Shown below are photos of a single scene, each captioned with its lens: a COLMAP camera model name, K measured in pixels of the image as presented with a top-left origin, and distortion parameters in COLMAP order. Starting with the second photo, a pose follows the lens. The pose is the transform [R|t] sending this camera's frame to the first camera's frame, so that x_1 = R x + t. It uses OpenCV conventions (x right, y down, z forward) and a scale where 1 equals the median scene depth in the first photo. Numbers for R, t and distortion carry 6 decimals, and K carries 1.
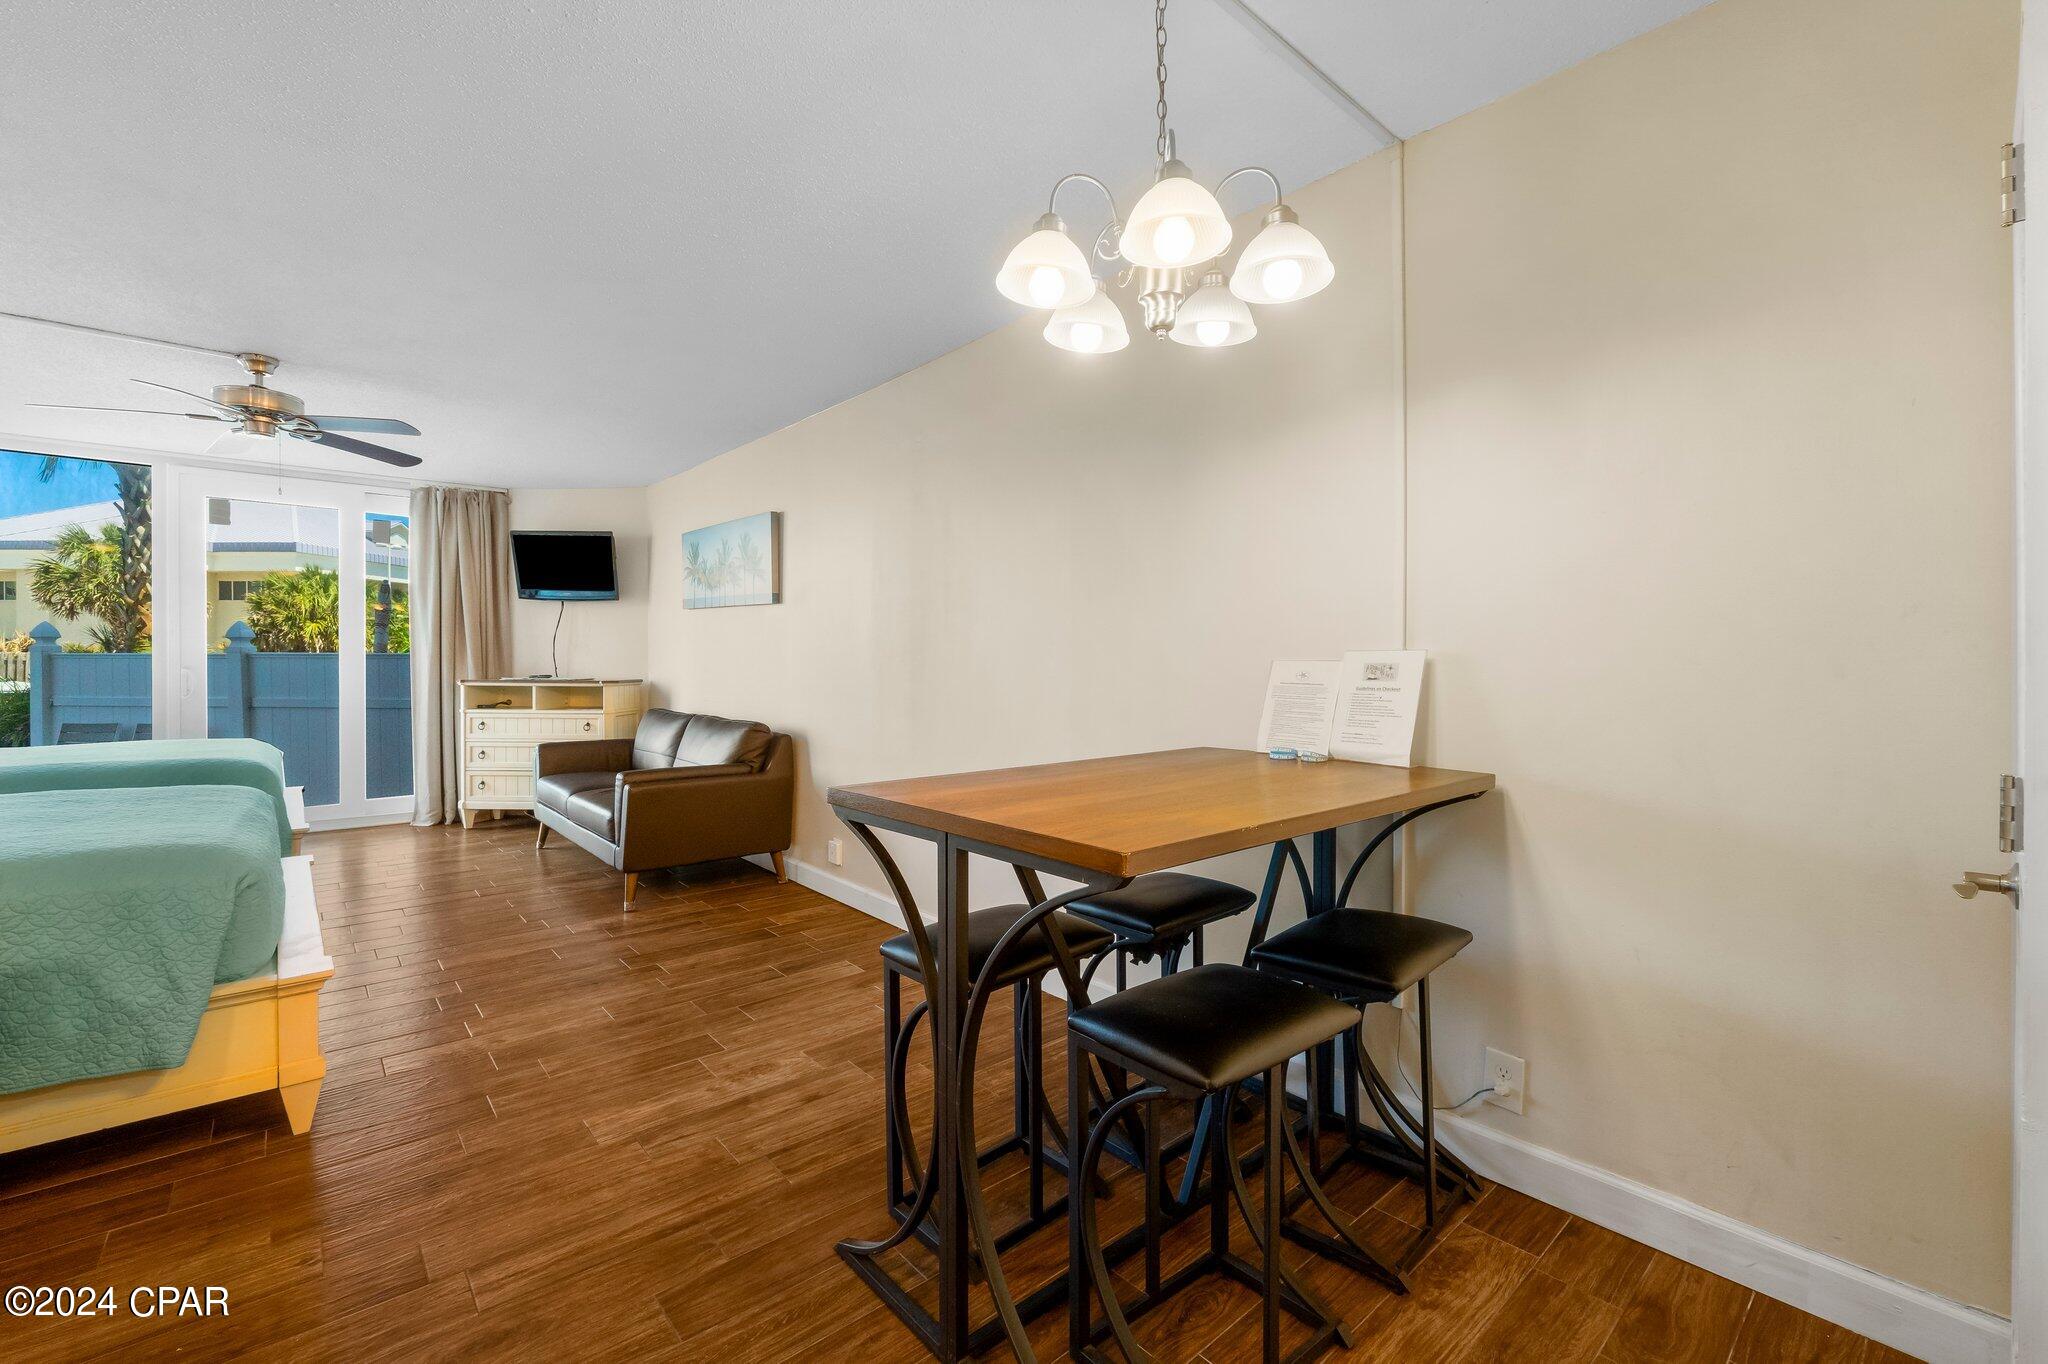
lens RADIAL K [[858.4, 0, 1020.4], [0, 858.4, 662.4], [0, 0, 1]] dist [-0.002834, -0.000372]
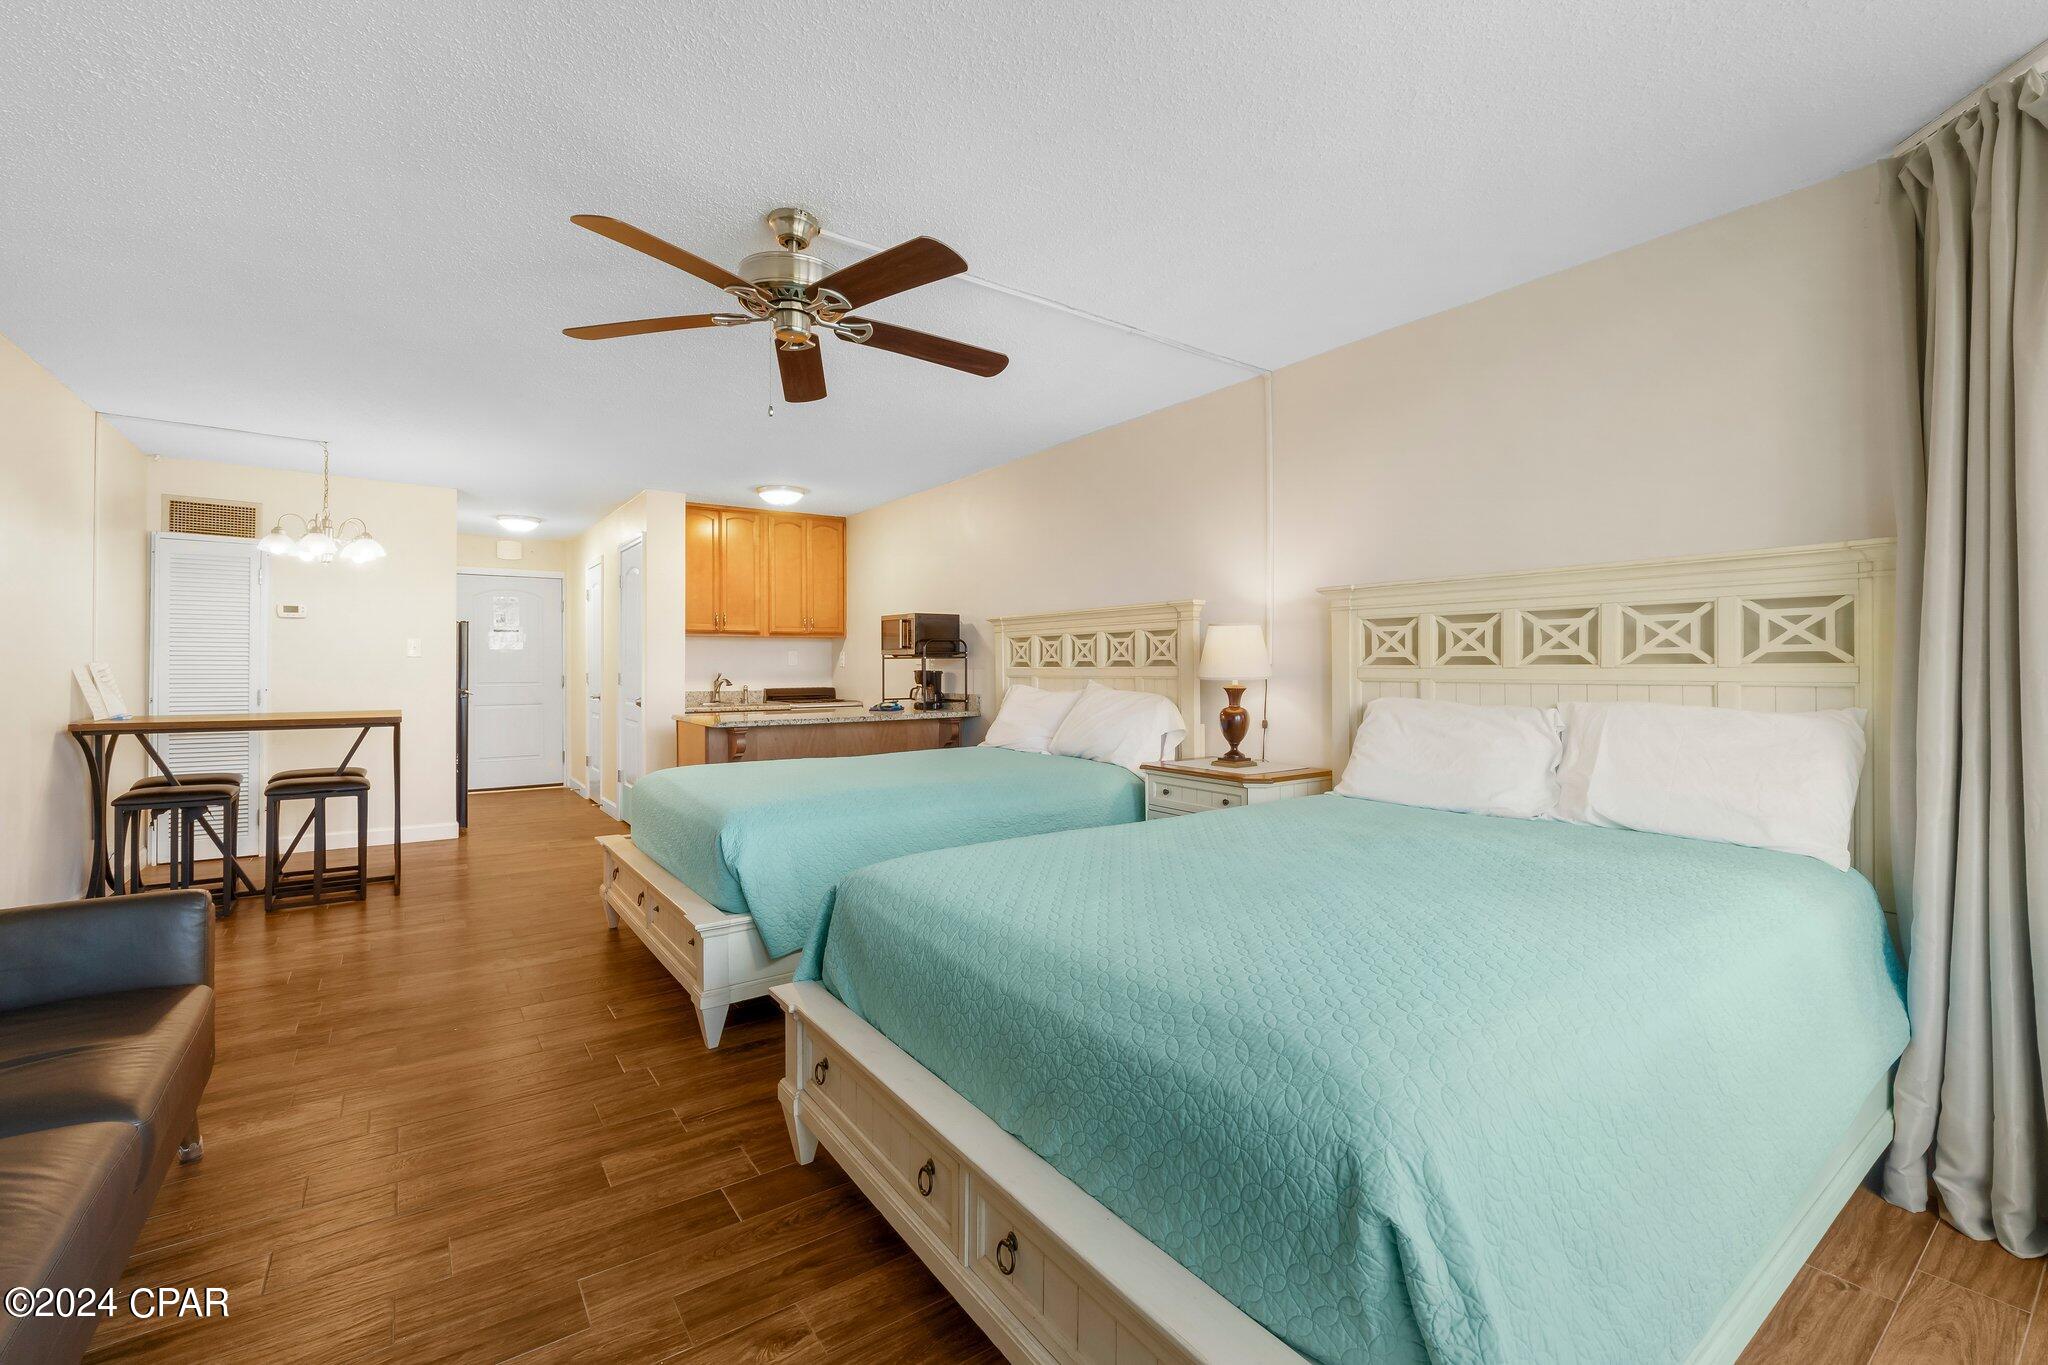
lens RADIAL K [[875.7, 0, 1018.9], [0, 875.7, 672.4], [0, 0, 1]] dist [0.000398, -0.000109]
pose [[-0.992981, -0.000228, 0.118275, -0.672569], [0.000758, 0.999965, 0.008291, -0.003322], [-0.118272, 0.008323, -0.992946, 0.965366]]
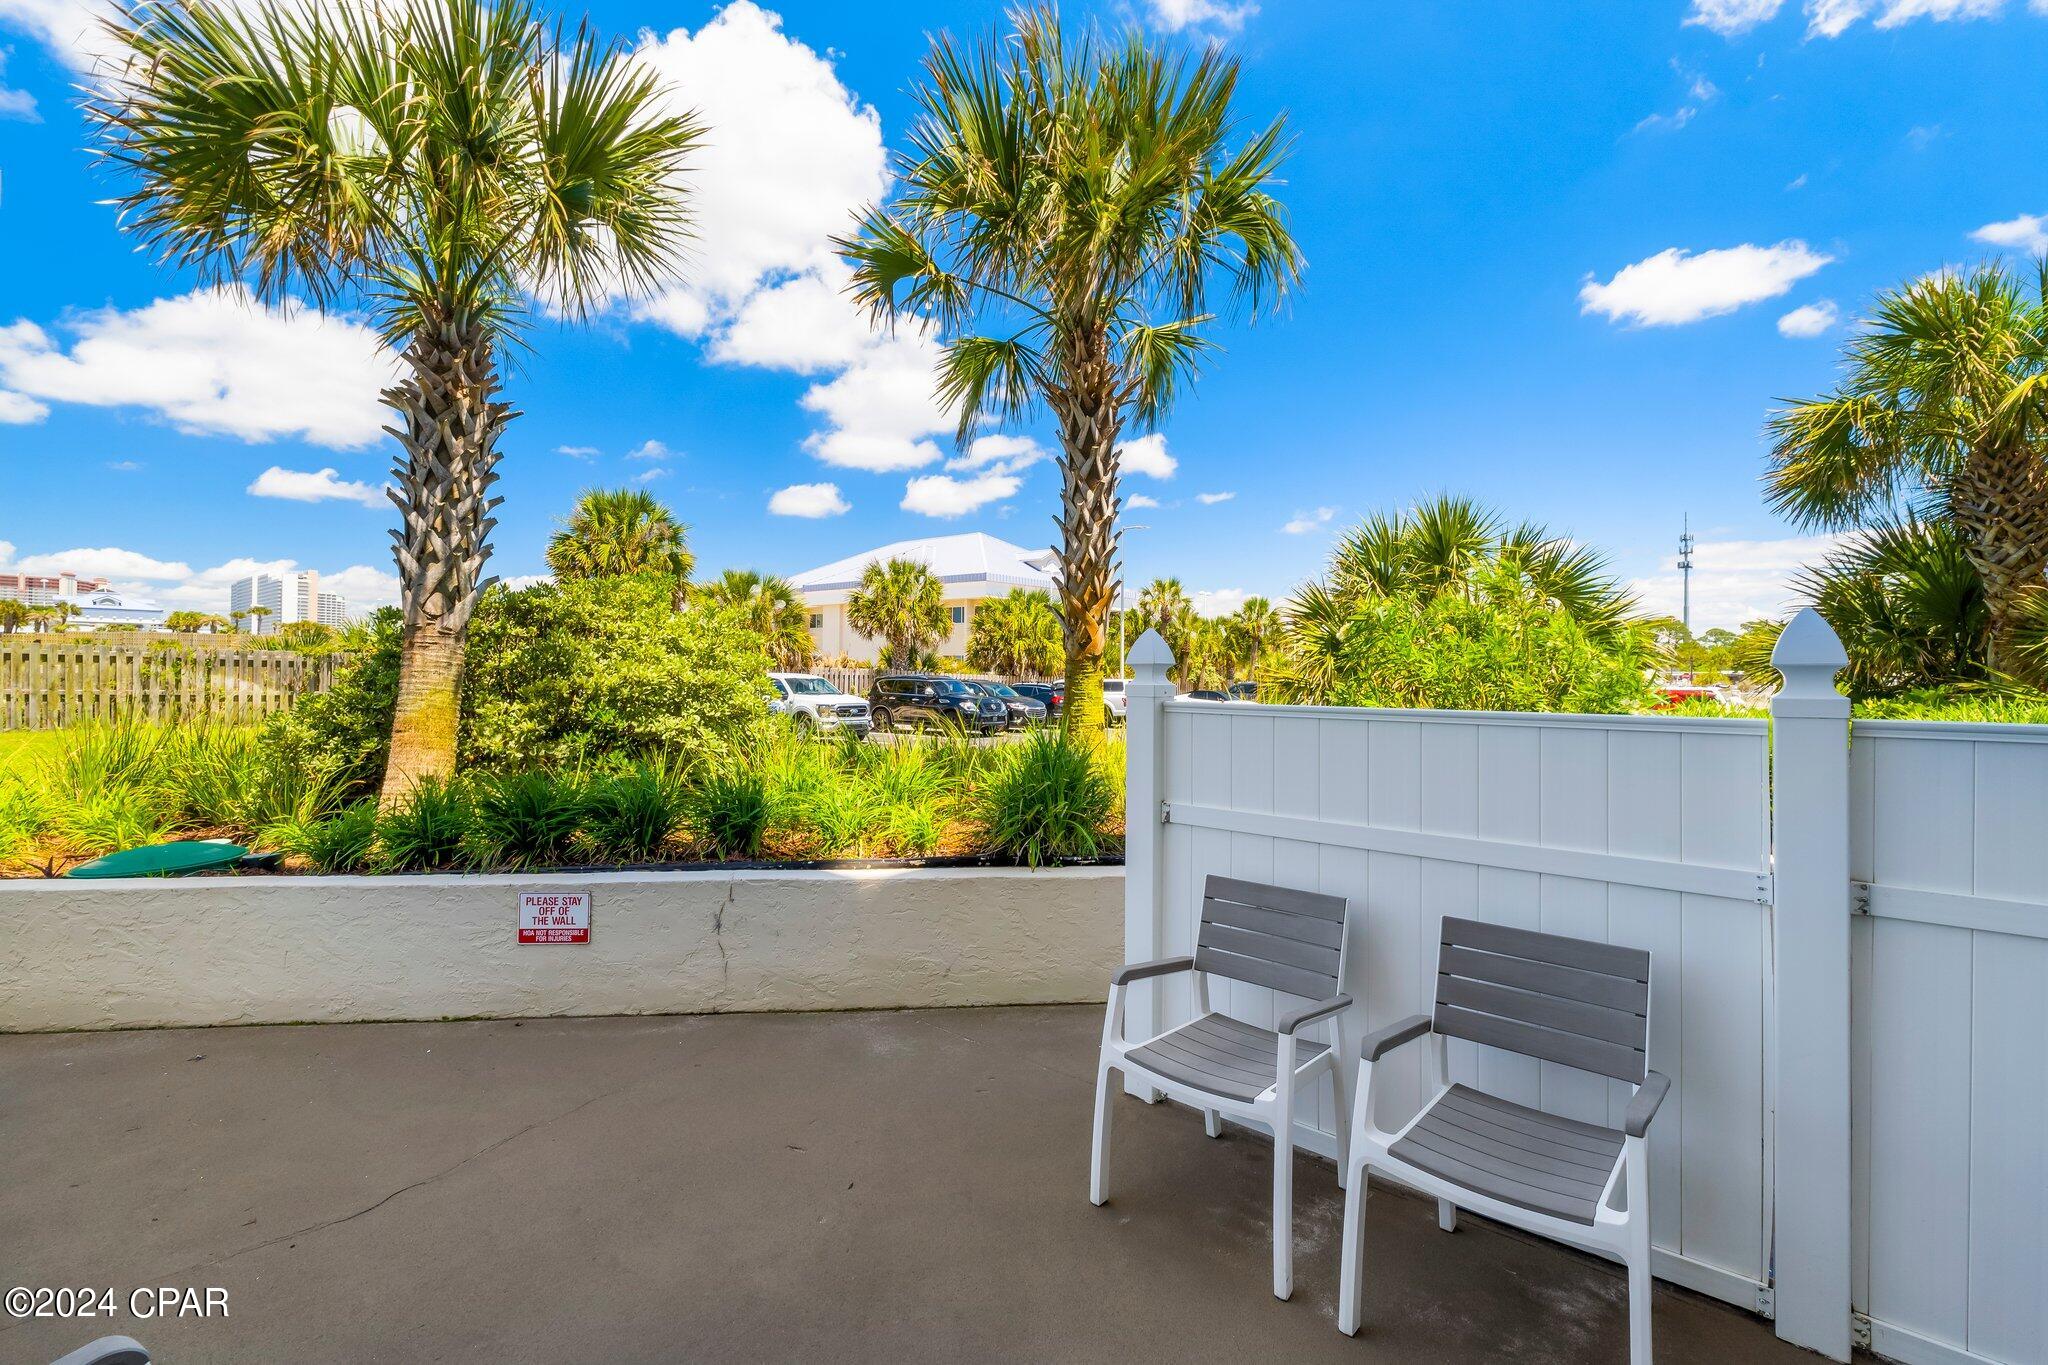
lens RADIAL K [[875.7, 0, 1018.9], [0, 875.7, 672.4], [0, 0, 1]] dist [0.000398, -0.000109]
pose [[0.805833, 0.005878, -0.592114, -1.055872], [-0.008277, 0.999965, -0.001336, -0.027867], [0.592085, 0.005977, 0.805853, 0.670630]]
